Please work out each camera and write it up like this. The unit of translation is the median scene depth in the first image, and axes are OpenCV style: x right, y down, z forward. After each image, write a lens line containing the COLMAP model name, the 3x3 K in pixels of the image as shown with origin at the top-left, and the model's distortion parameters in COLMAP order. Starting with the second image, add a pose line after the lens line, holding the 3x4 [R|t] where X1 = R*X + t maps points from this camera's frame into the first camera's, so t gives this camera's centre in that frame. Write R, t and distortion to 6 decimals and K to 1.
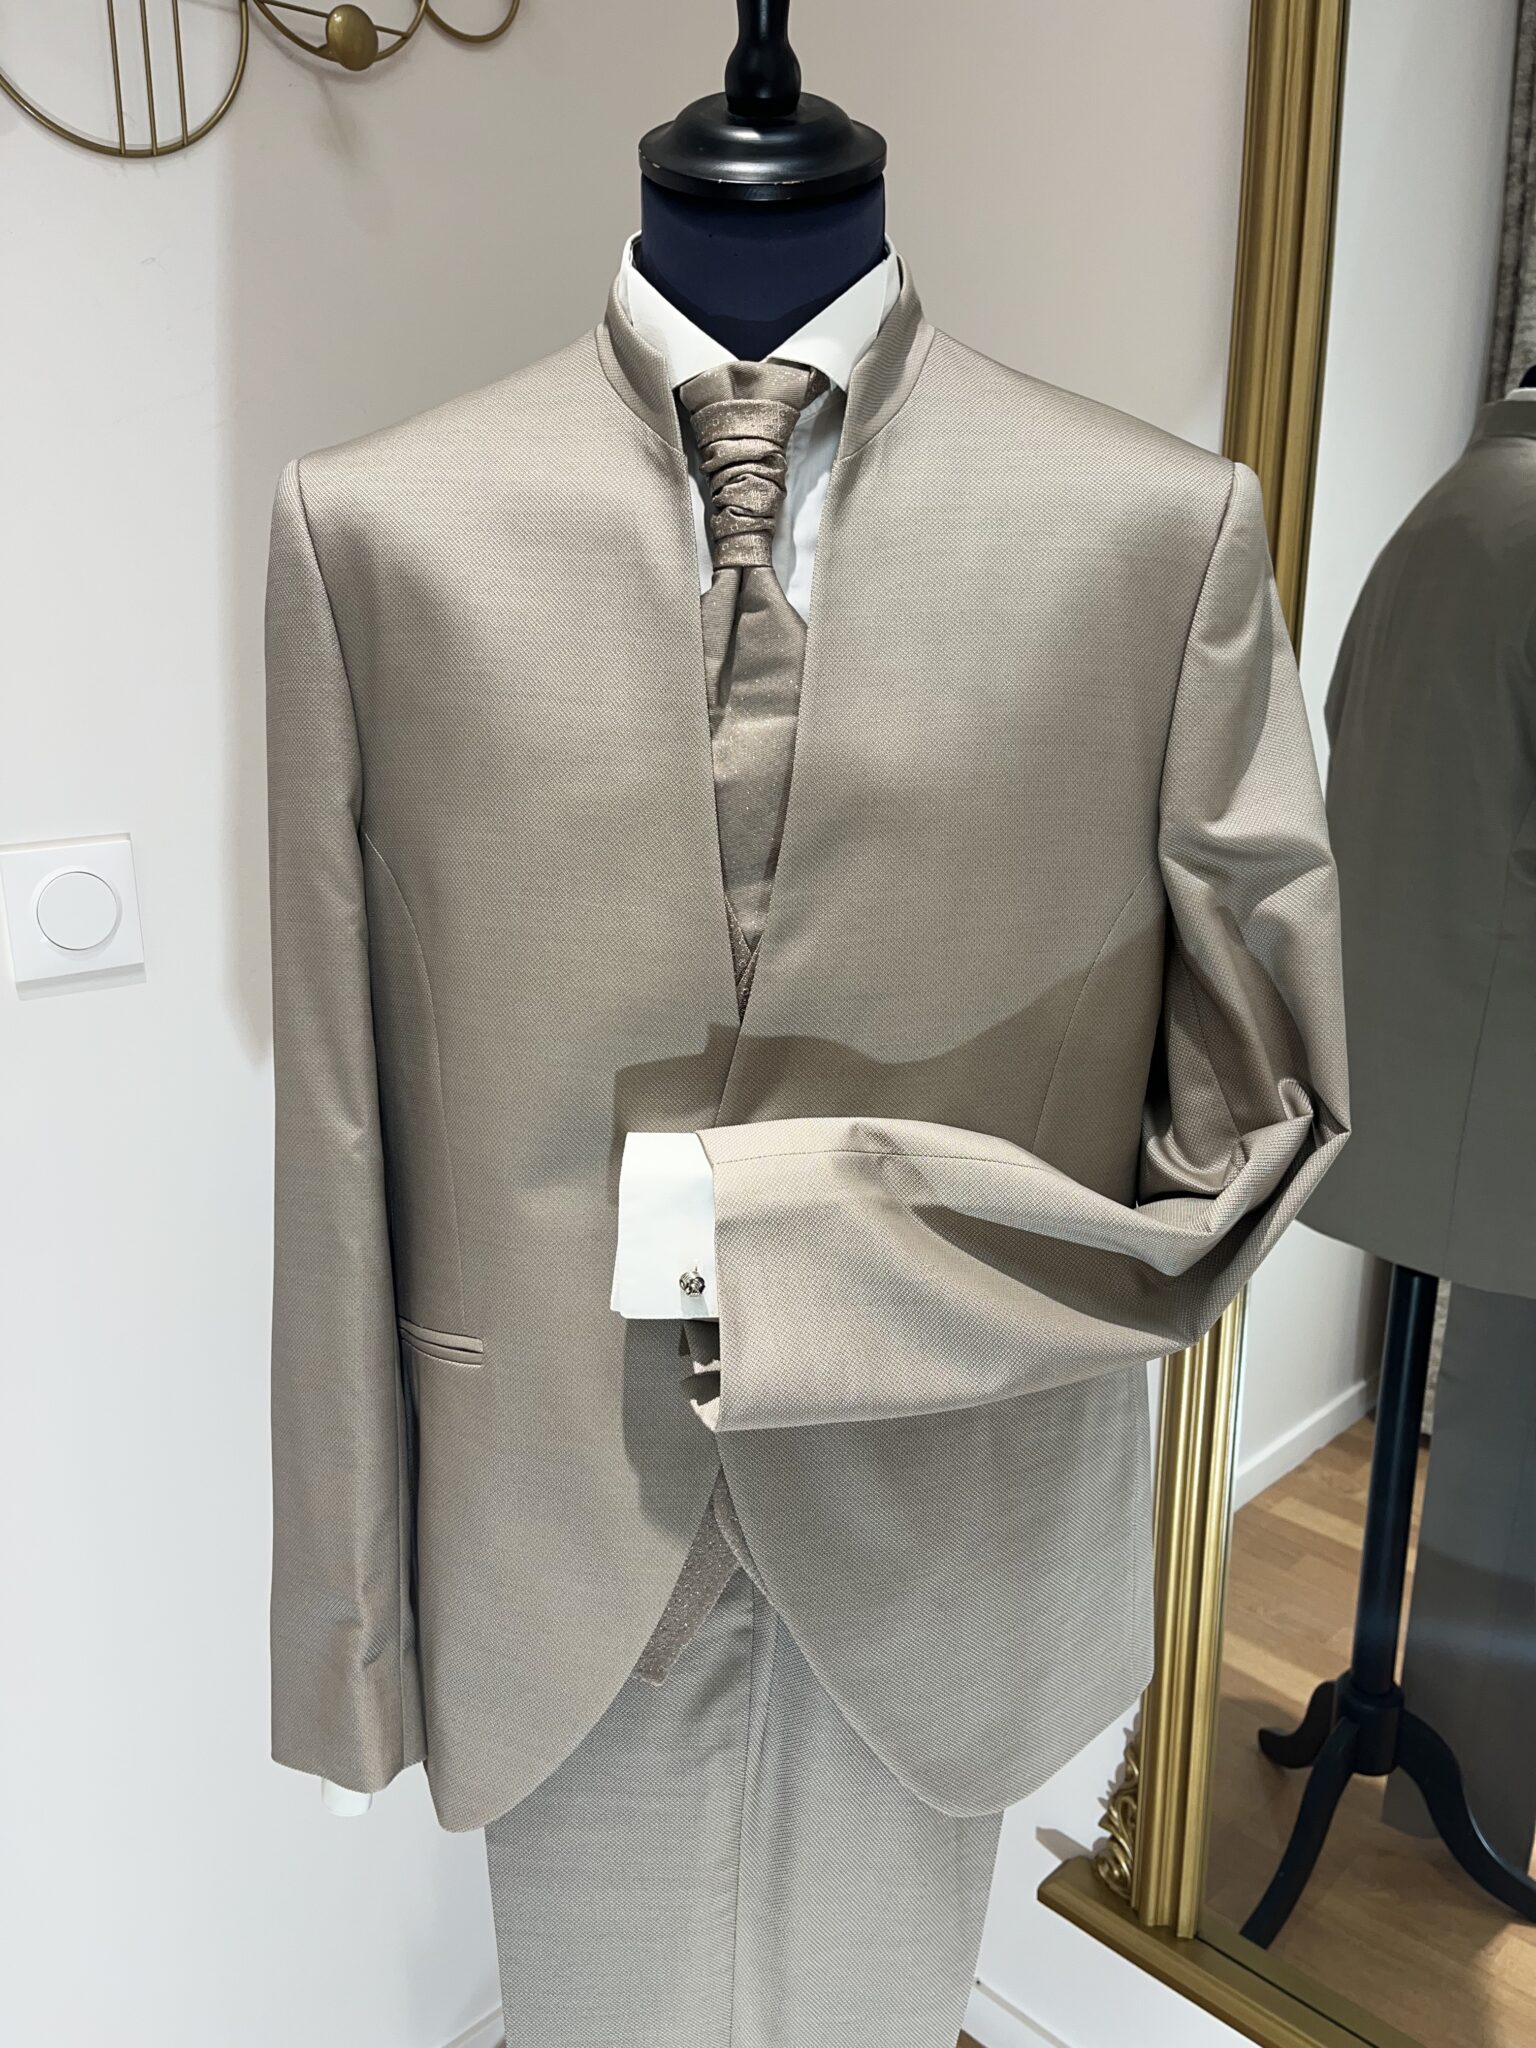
lens RADIAL K [[1533.5, 0, 768.0], [0, 1533.5, 1024.0], [0, 0, 1]] dist [0.059443, -0.088650]
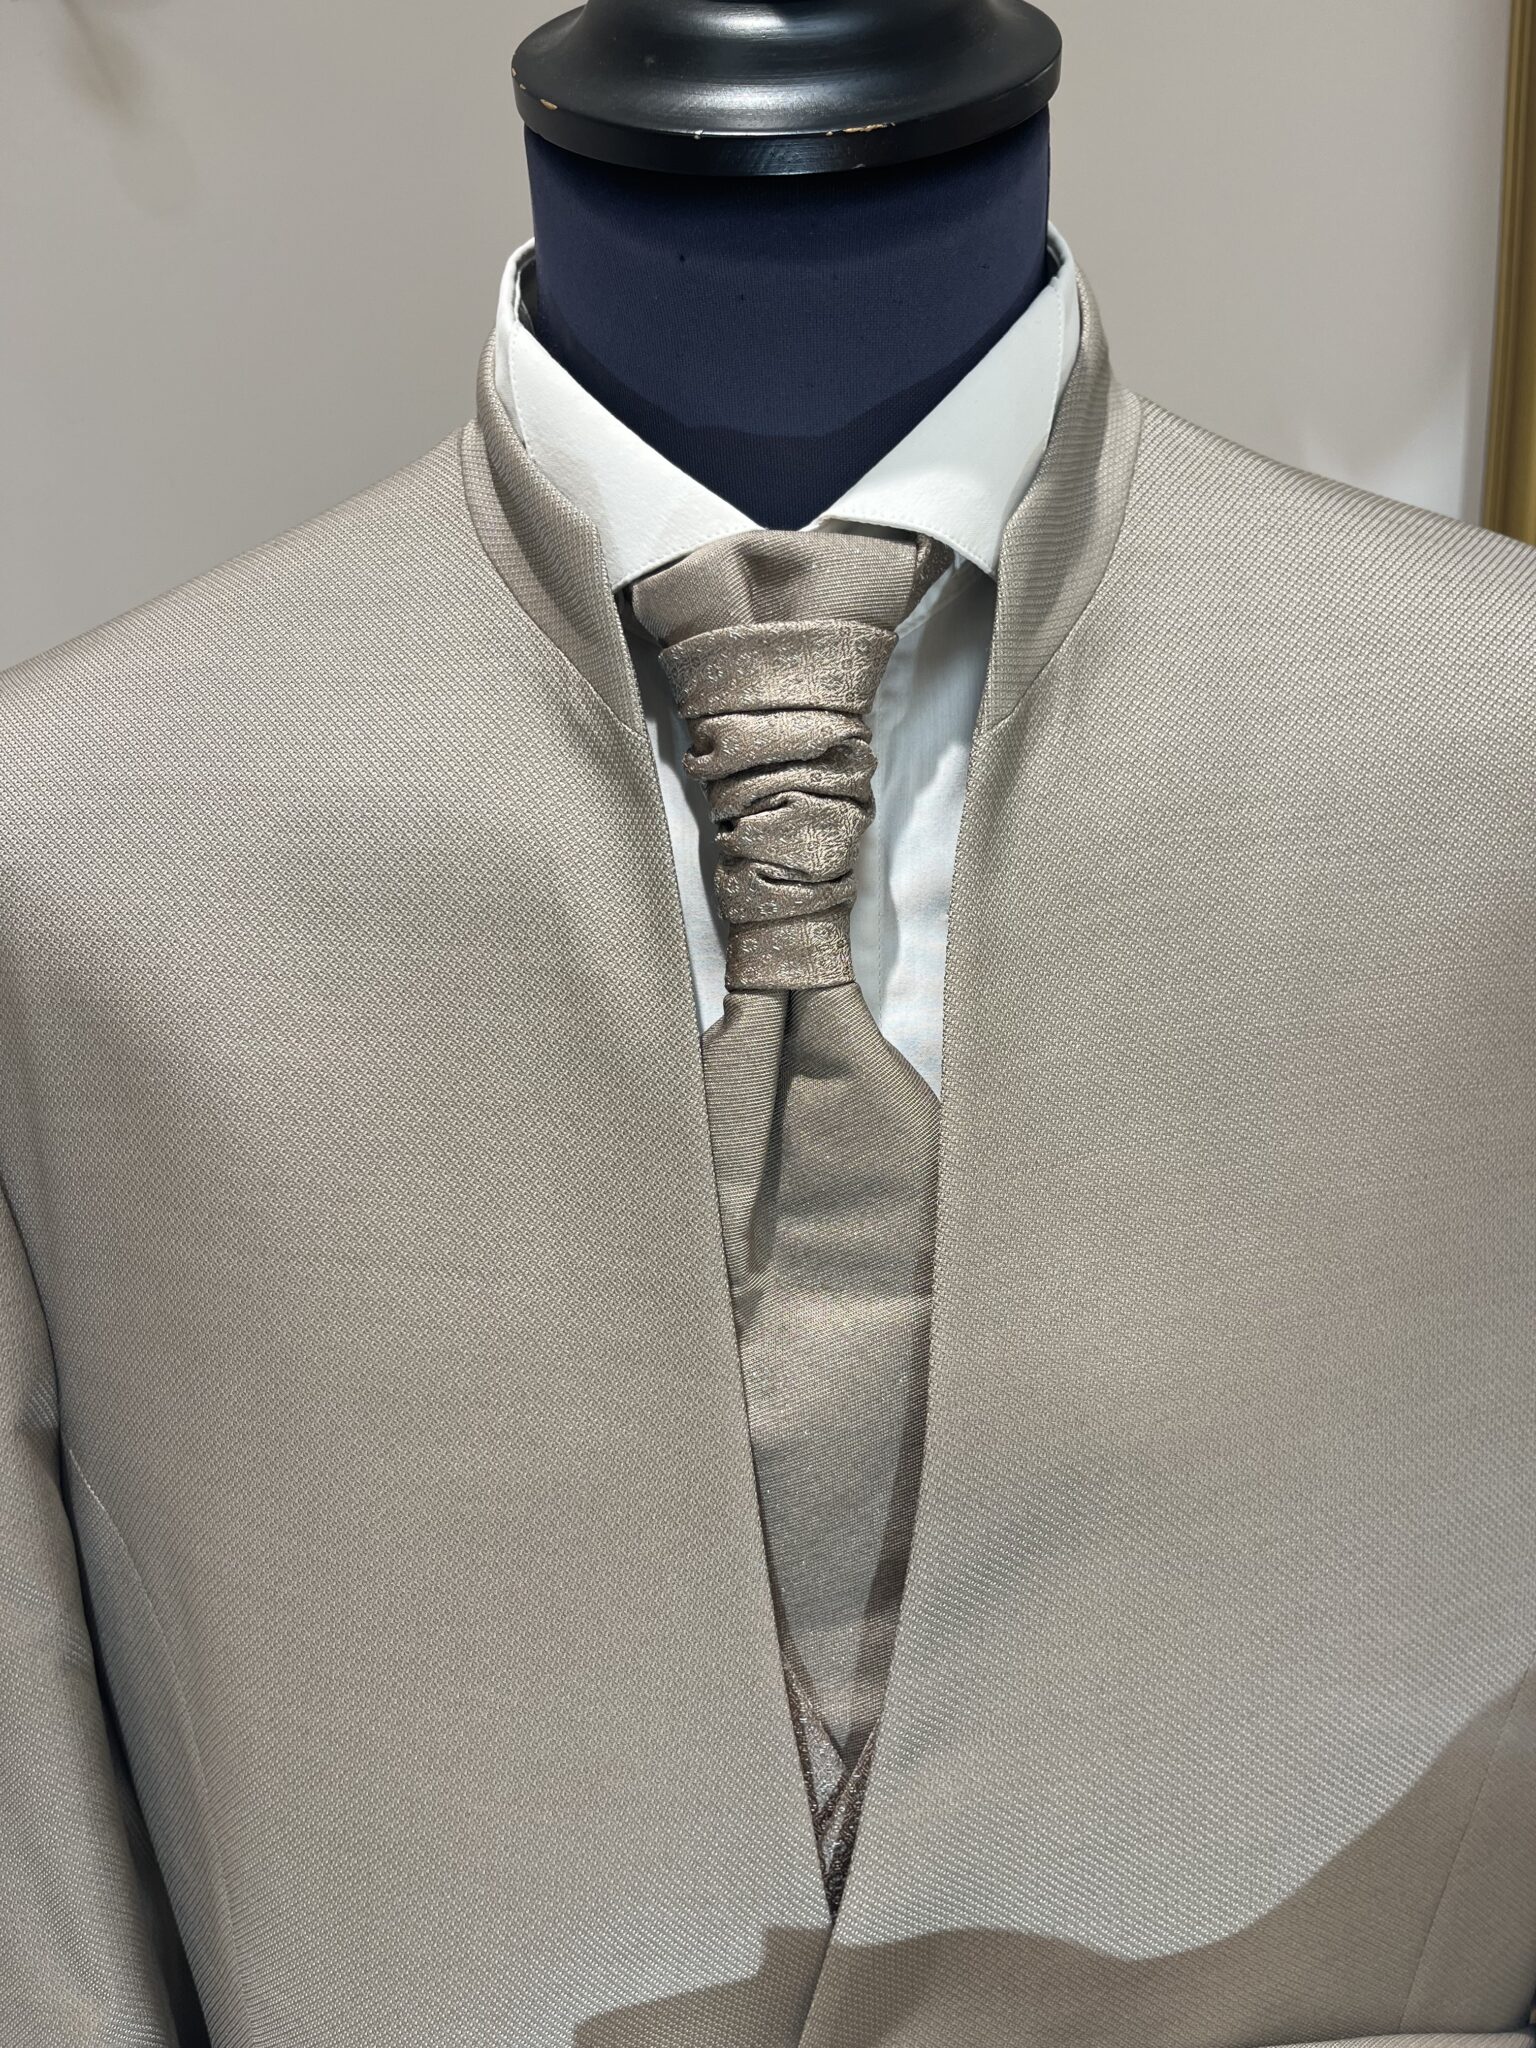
lens RADIAL K [[1574.4, 0, 757.6], [0, 1574.4, 1047.8], [0, 0, 1]] dist [-0.013229, -0.006851]
pose [[0.998682, -0.050683, -0.008082, -0.022994], [0.051045, 0.997257, 0.053605, -0.300402], [0.005343, -0.053947, 0.998530, 0.528562]]
